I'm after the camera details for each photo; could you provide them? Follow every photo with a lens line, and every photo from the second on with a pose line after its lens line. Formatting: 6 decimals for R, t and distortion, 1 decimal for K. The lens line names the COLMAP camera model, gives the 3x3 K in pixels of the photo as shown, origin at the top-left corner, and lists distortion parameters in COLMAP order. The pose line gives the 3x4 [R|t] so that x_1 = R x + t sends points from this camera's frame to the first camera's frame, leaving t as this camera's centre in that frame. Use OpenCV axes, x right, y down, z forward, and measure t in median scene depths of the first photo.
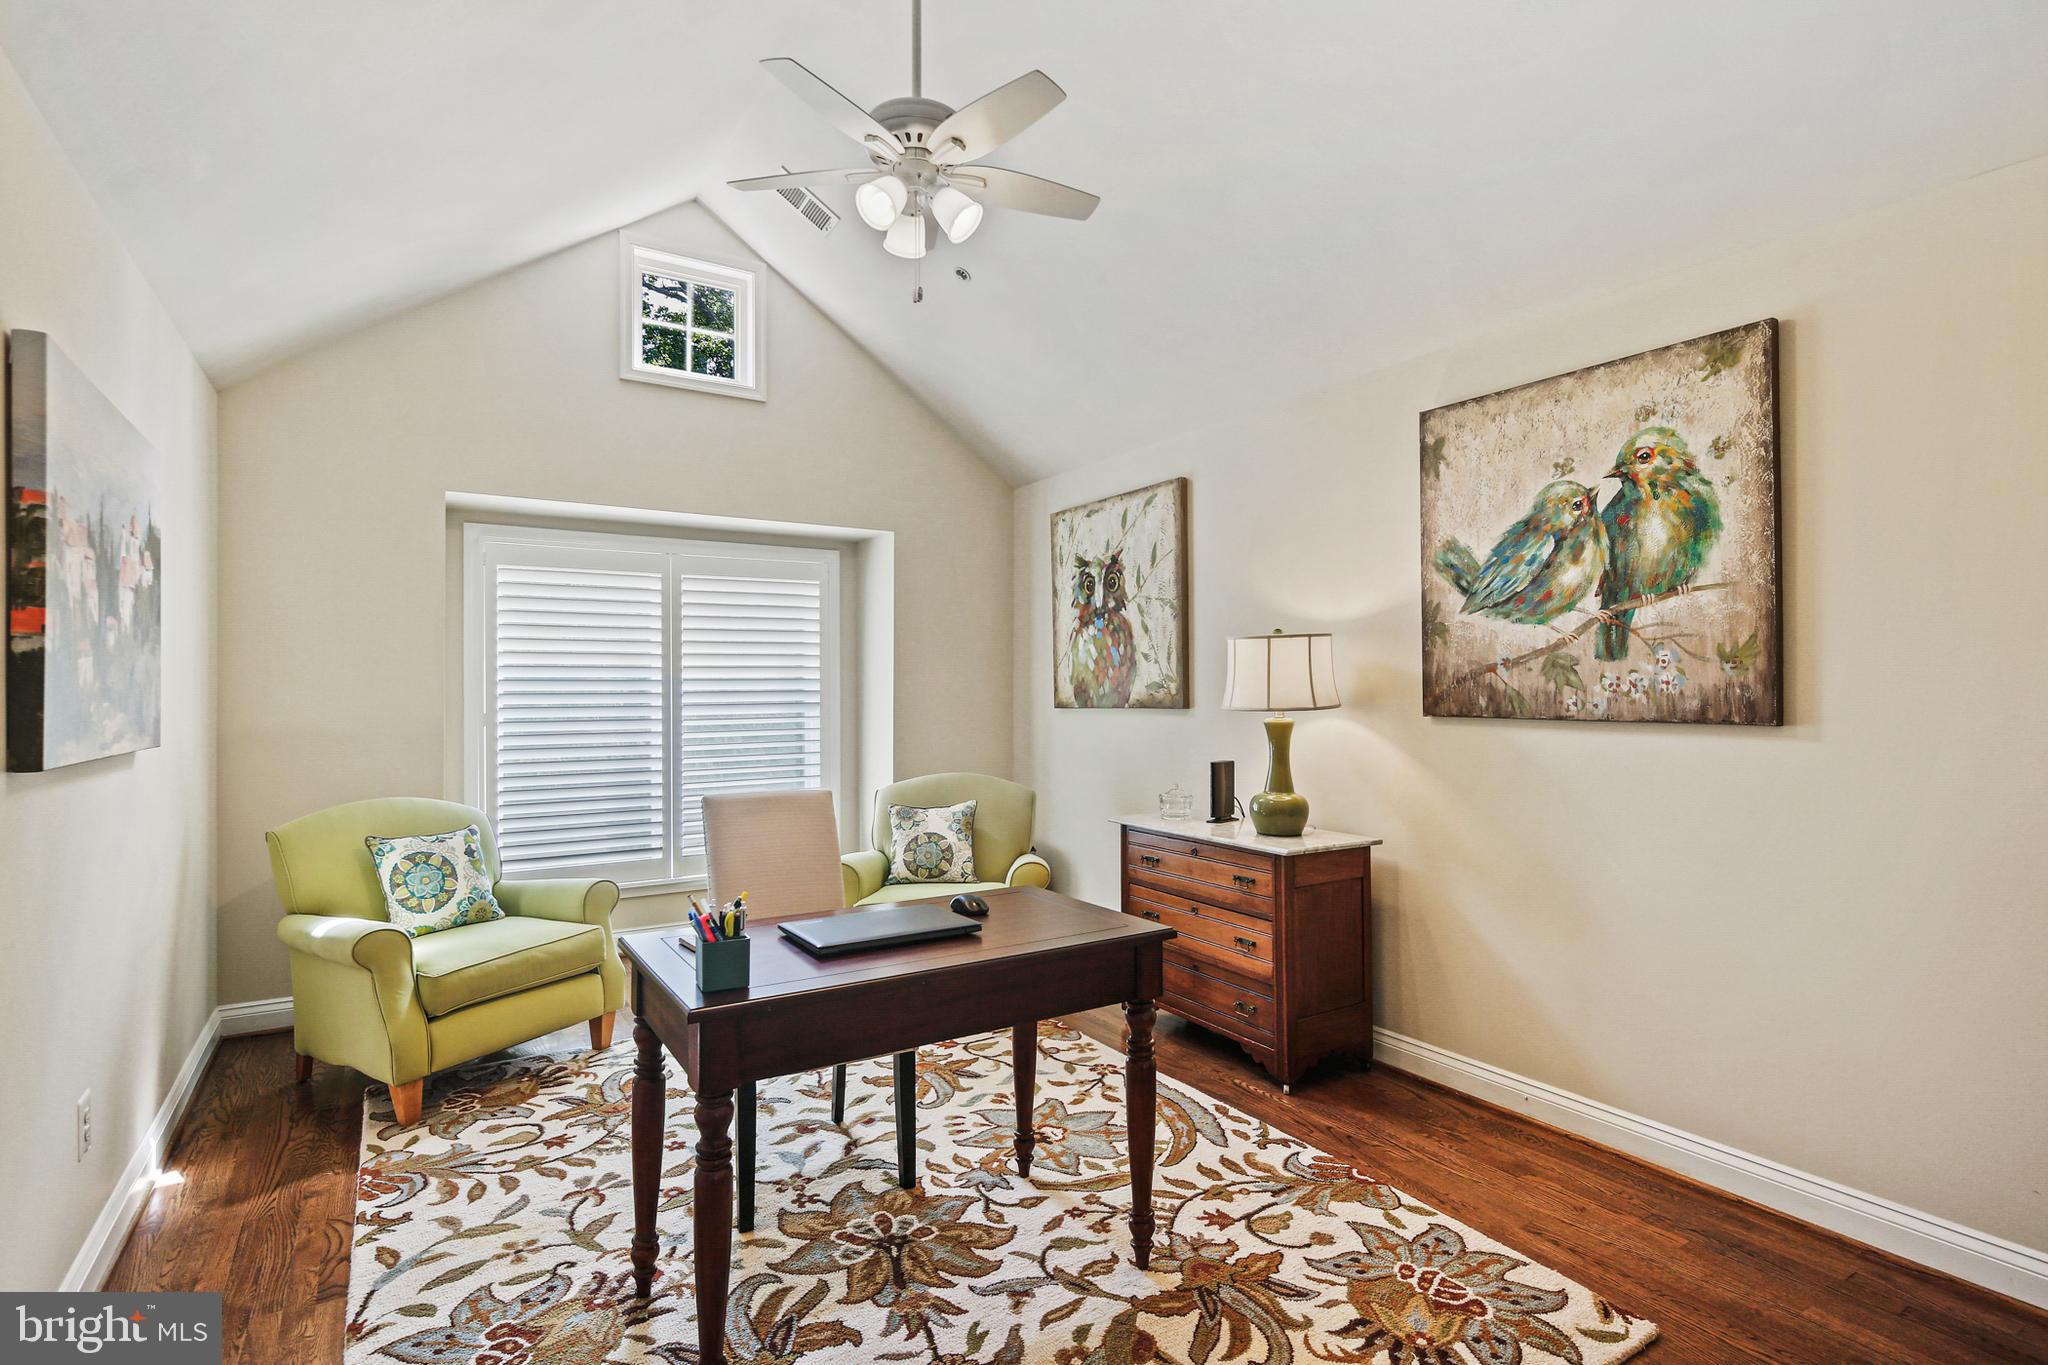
lens RADIAL K [[992.1, 0, 1010.9], [0, 992.1, 680.9], [0, 0, 1]] dist [0.003662, -0.003431]
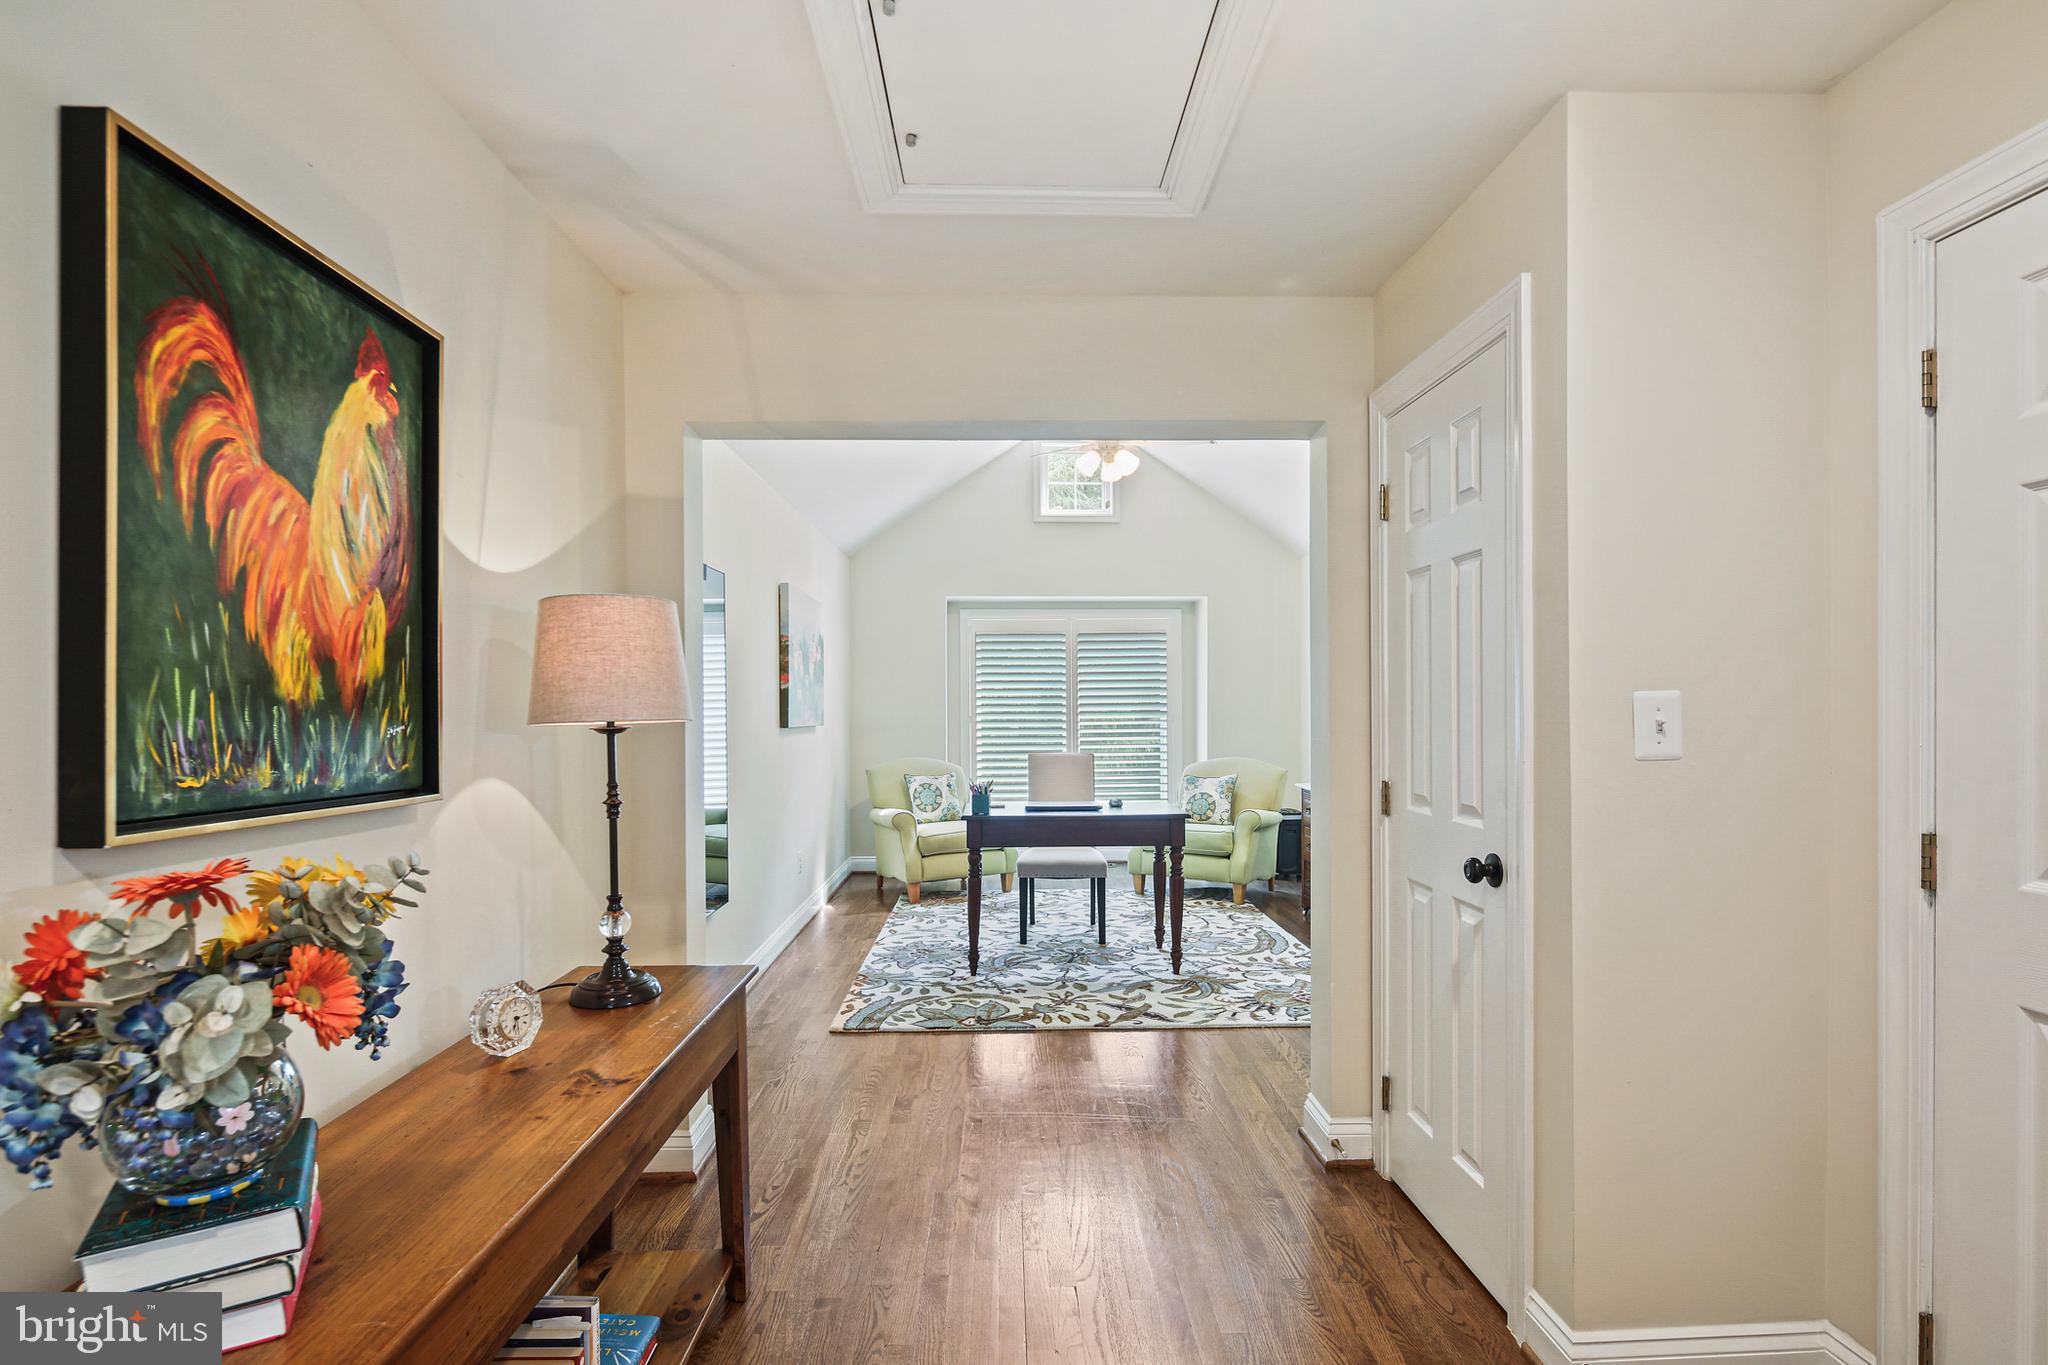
lens RADIAL K [[992.1, 0, 1031.8], [0, 992.1, 695.0], [0, 0, 1]] dist [0.003662, -0.003431]
pose [[0.864785, -0.006163, -0.502104, 0.786093], [0.005240, 0.999981, -0.003250, 0.002928], [0.502115, 0.000179, 0.864801, -0.825629]]
